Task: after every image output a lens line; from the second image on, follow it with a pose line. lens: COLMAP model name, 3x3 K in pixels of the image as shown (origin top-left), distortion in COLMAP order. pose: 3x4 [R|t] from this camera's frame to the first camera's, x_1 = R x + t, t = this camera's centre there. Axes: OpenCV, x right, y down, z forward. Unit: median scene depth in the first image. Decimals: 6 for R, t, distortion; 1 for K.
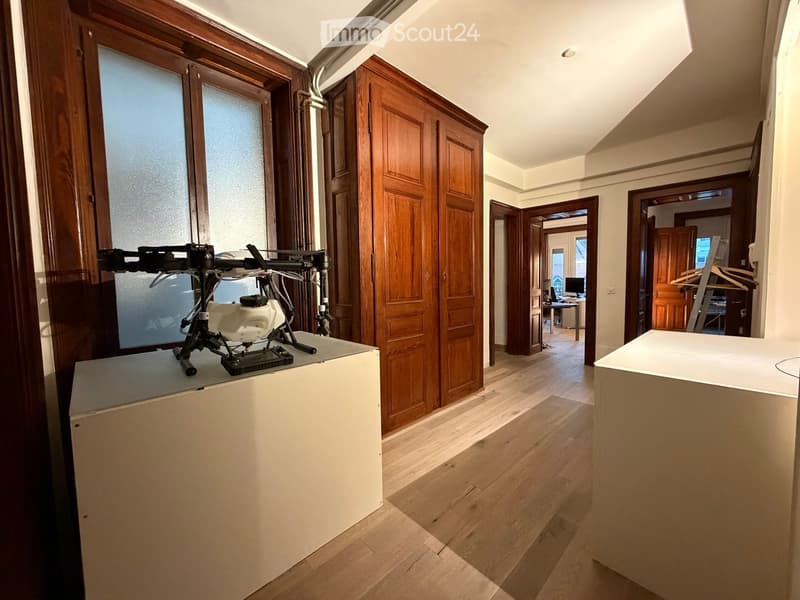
lens RADIAL K [[319.9, 0, 400.0], [0, 319.9, 300.0], [0, 0, 1]] dist [-0.002623, -0.000244]
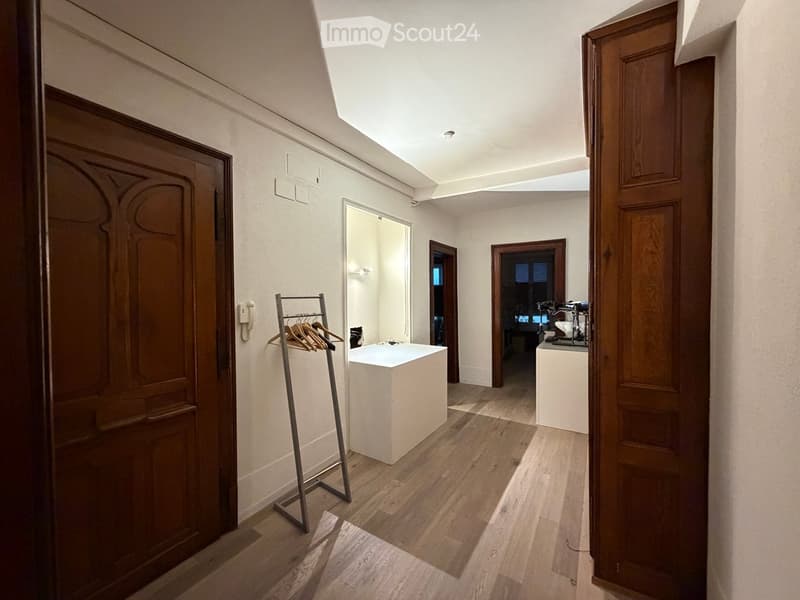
lens RADIAL K [[319.9, 0, 400.0], [0, 319.9, 300.0], [0, 0, 1]] dist [-0.002623, -0.000244]
pose [[-0.968503, 0.031549, -0.246996, 0.941949], [0.010399, 0.996200, 0.086466, -0.252207], [0.248785, 0.081174, -0.965151, 1.987828]]
